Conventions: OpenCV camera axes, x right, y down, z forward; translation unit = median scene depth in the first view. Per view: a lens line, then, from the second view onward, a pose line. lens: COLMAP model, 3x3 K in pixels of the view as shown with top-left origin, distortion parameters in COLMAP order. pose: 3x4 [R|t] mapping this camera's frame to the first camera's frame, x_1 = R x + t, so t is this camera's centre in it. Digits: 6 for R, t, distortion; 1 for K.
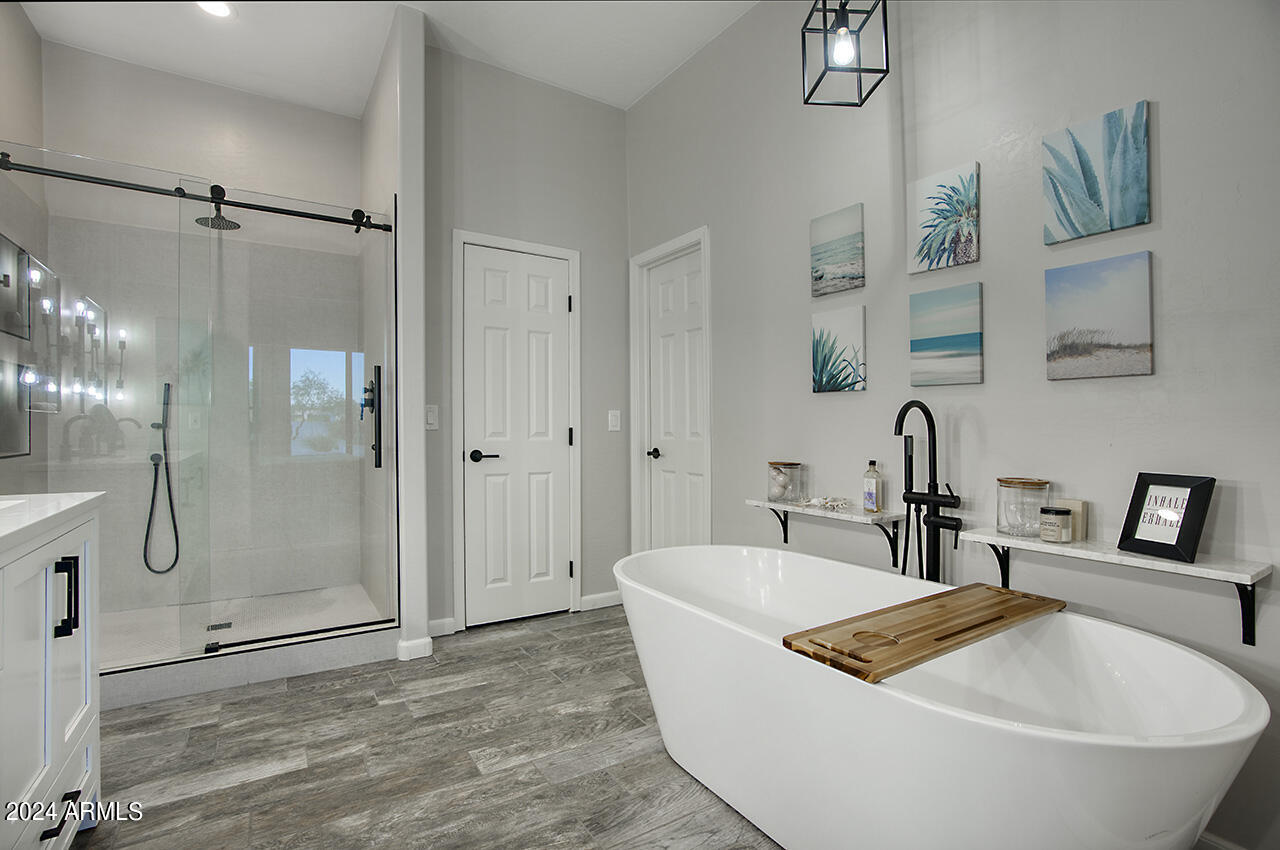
lens RADIAL K [[586.5, 0, 635.9], [0, 586.5, 426.5], [0, 0, 1]] dist [-0.055566, 0.015757]
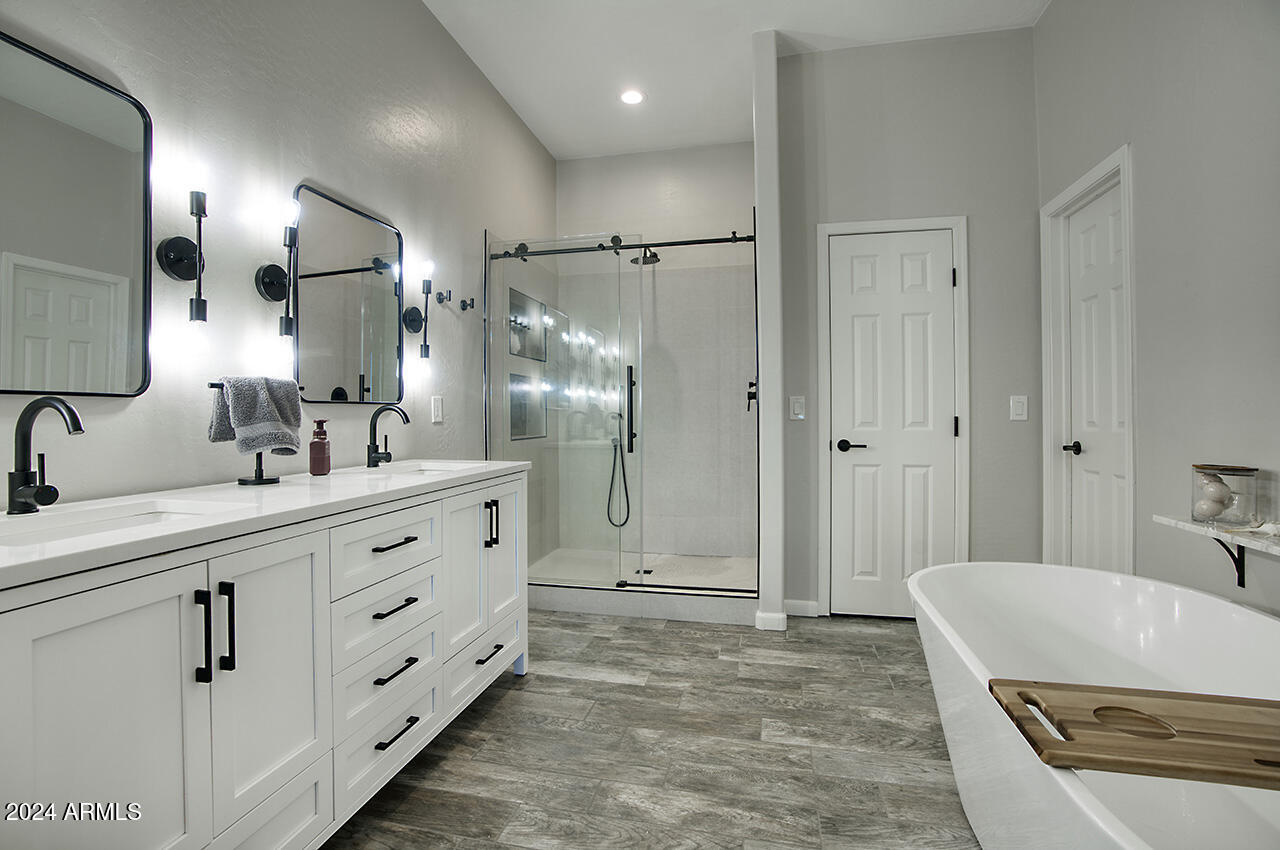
lens RADIAL K [[586.5, 0, 628.8], [0, 586.5, 419.7], [0, 0, 1]] dist [-0.055566, 0.015757]
pose [[0.702851, -0.003350, -0.711330, 0.229062], [0.008874, 0.999952, 0.004058, -0.001927], [0.711282, -0.009165, 0.702847, 0.047049]]
